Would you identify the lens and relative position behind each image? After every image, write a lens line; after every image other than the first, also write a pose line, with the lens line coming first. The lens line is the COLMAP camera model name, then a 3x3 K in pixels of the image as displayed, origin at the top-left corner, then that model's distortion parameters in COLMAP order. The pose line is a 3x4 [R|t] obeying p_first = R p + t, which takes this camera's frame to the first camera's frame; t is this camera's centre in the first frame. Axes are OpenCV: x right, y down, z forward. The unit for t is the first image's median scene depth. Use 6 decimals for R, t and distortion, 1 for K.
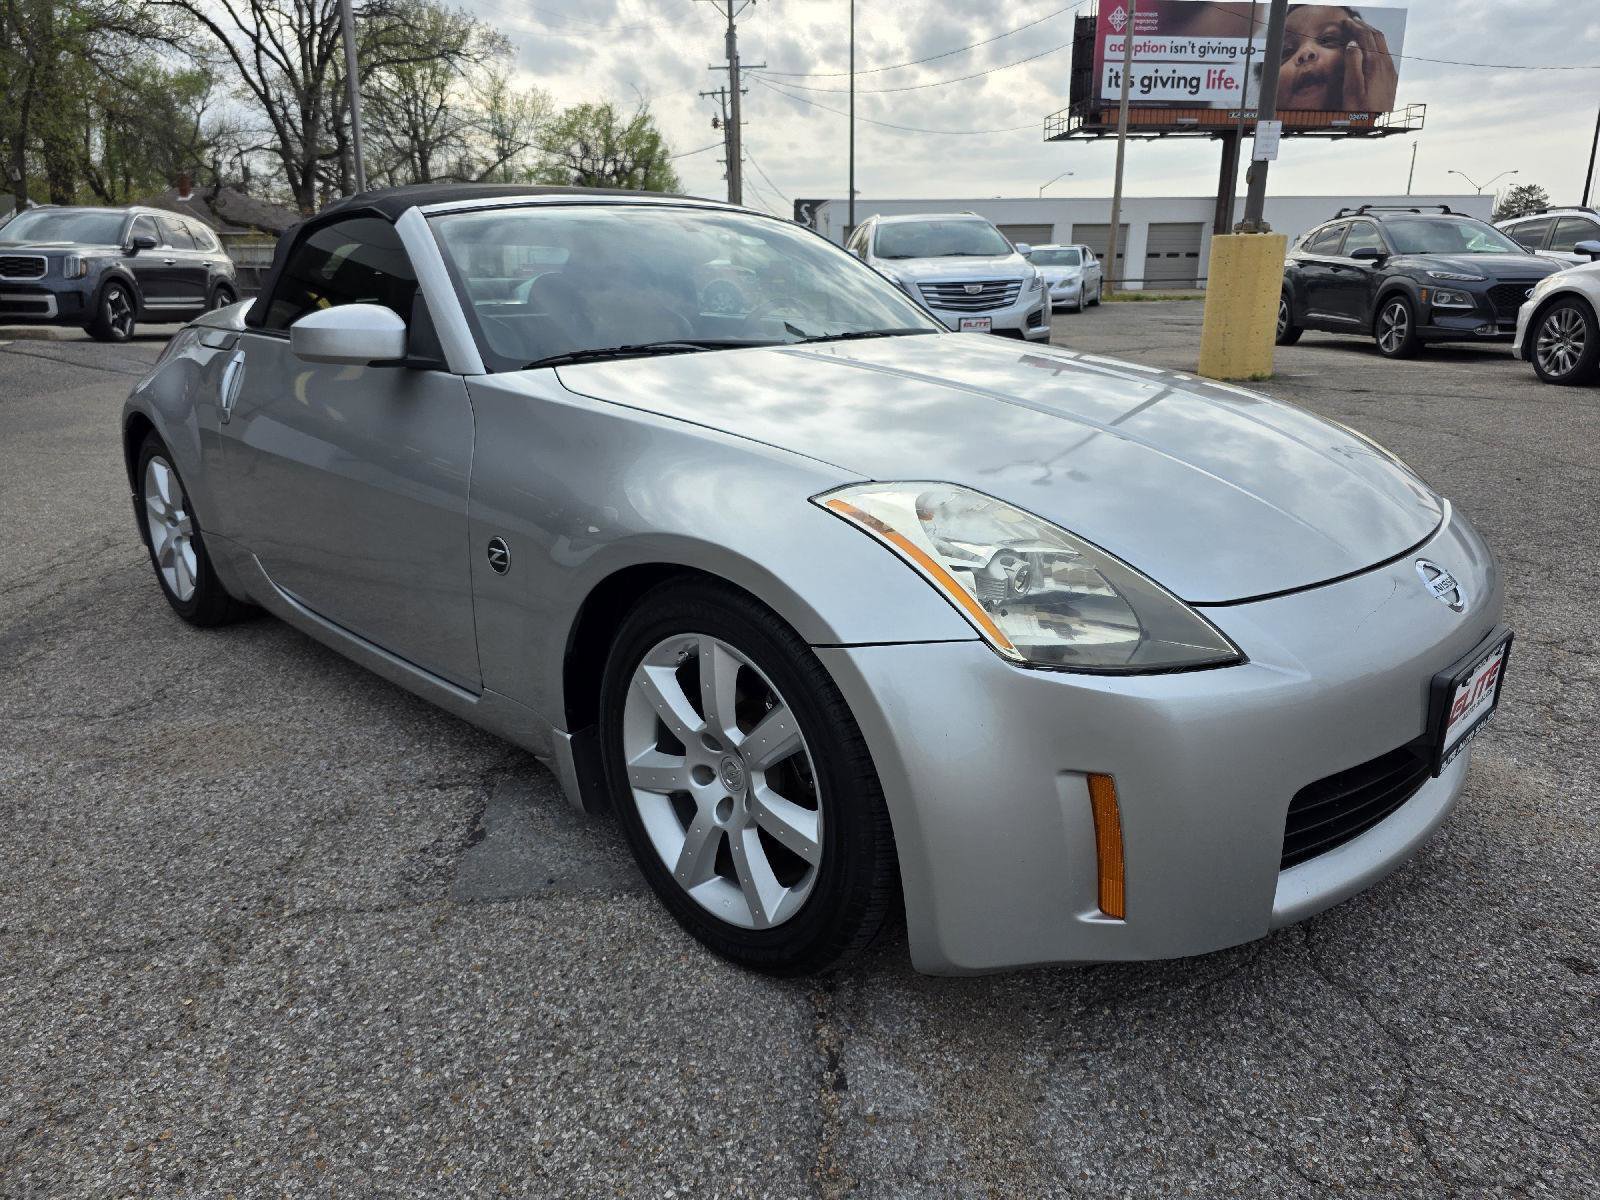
lens RADIAL K [[1070.3, 0, 798.5], [0, 1070.3, 607.1], [0, 0, 1]] dist [0.030531, -0.022265]
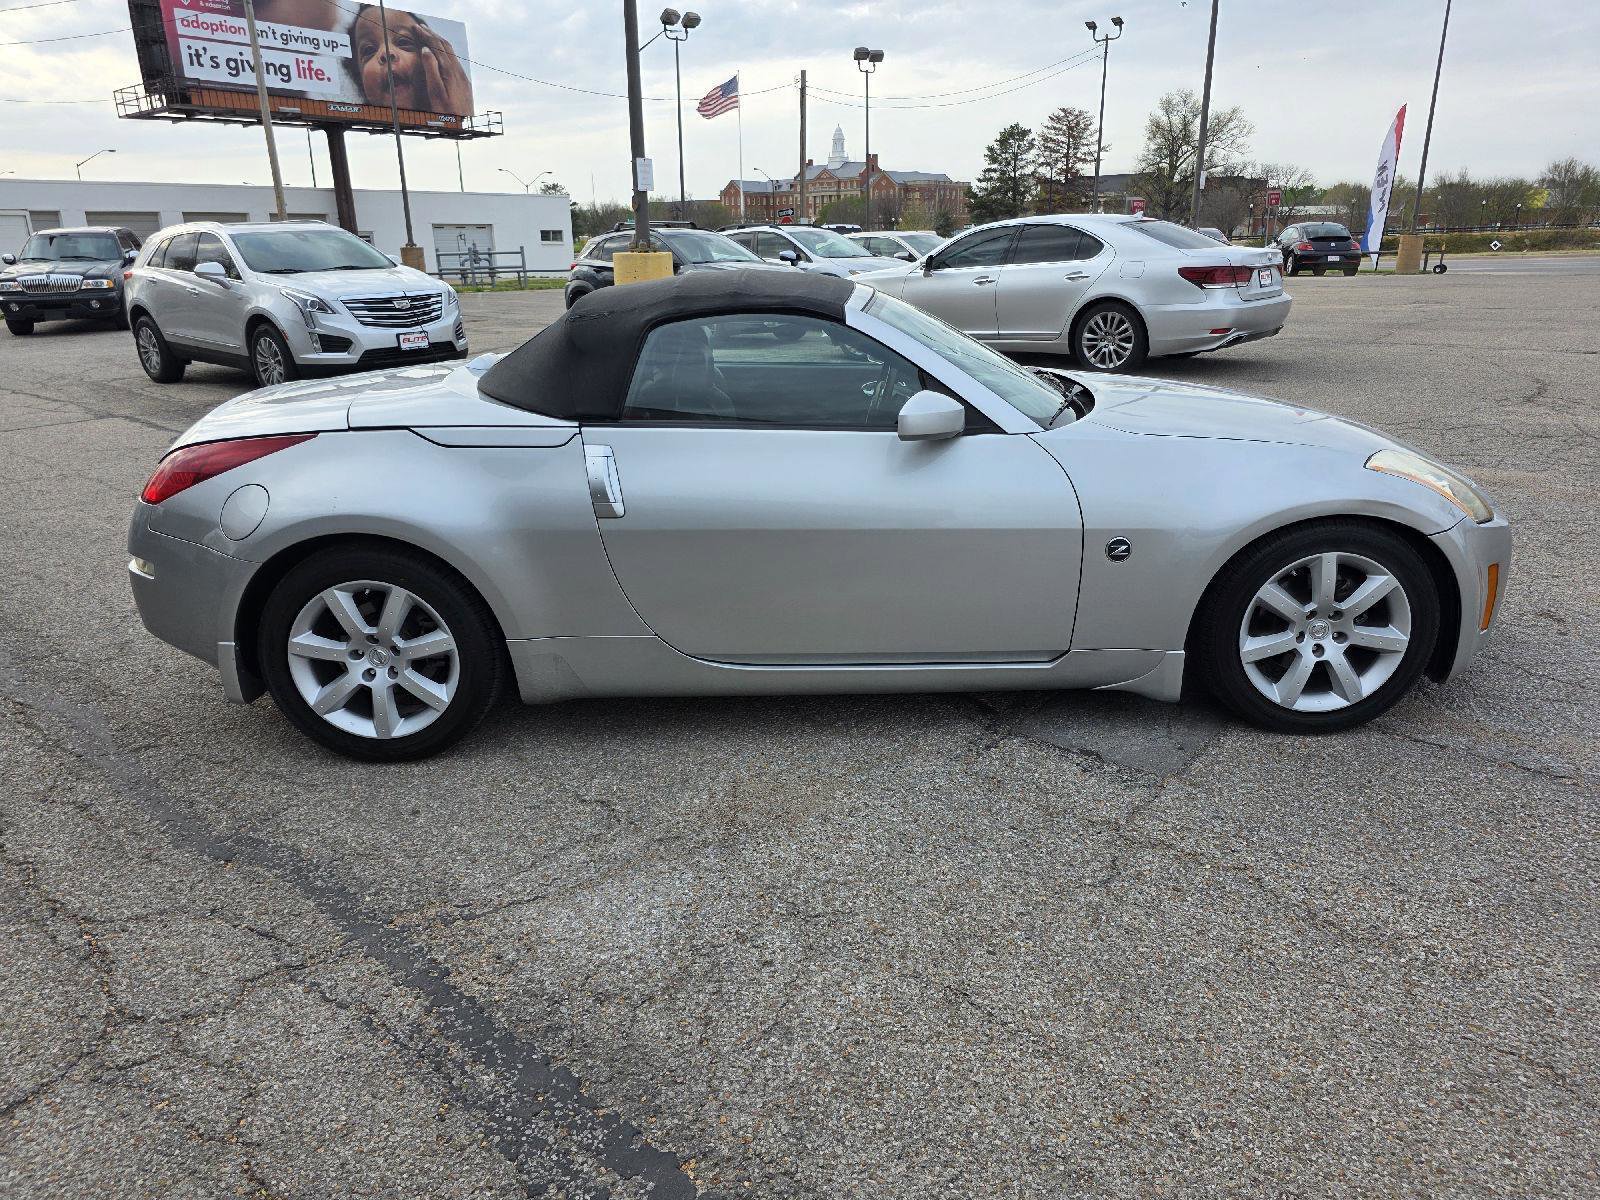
lens RADIAL K [[1070.6, 0, 800.0], [0, 1070.6, 600.0], [0, 0, 1]] dist [0.039838, -0.032841]
pose [[0.715896, -0.222715, 0.661733, -0.886719], [0.220587, 0.971364, 0.088283, -0.115385], [-0.662445, 0.082769, 0.744524, 0.113982]]
